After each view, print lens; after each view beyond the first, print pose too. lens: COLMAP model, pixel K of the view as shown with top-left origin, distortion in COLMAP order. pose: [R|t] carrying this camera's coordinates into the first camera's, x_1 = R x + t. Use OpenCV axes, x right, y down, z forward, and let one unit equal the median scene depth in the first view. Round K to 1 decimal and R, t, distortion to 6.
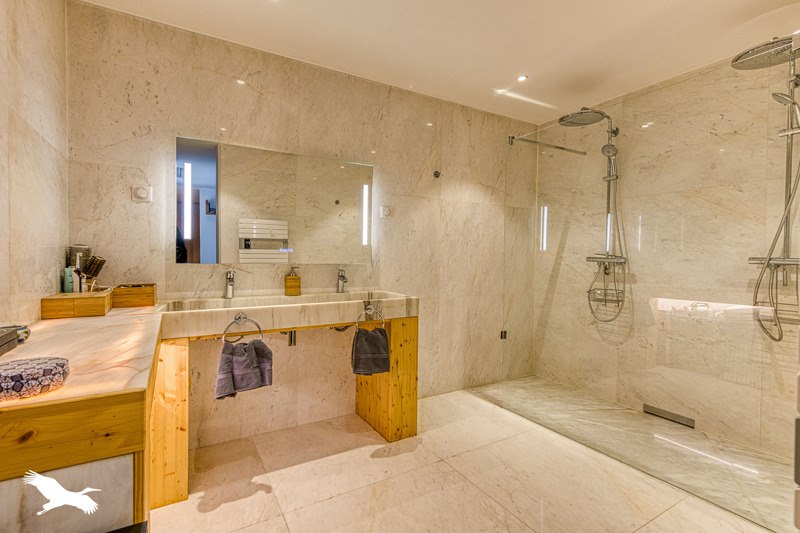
lens RADIAL K [[376.8, 0, 397.4], [0, 376.8, 264.4], [0, 0, 1]] dist [0.002081, -0.000558]
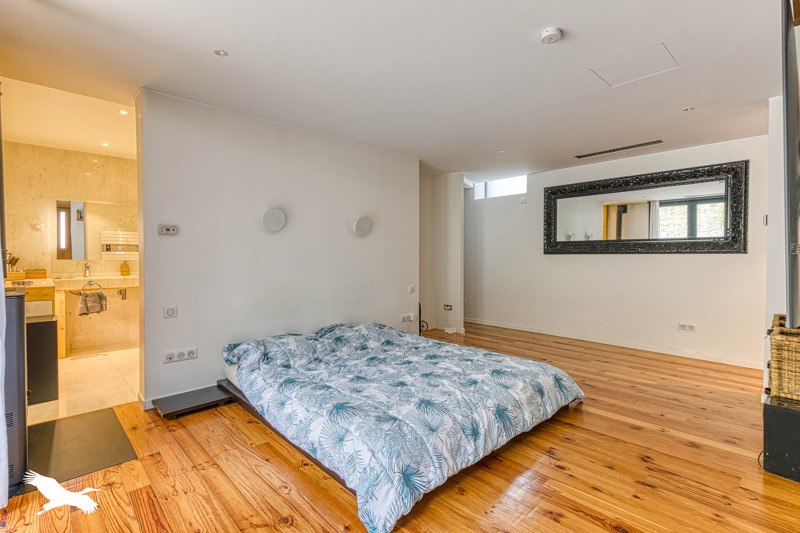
lens RADIAL K [[376.8, 0, 402.6], [0, 376.8, 263.8], [0, 0, 1]] dist [0.002081, -0.000558]
pose [[0.972303, -0.011247, 0.233452, 0.828972], [0.011278, 0.999936, 0.001203, 0.041215], [-0.233450, 0.001463, 0.972368, -1.557917]]
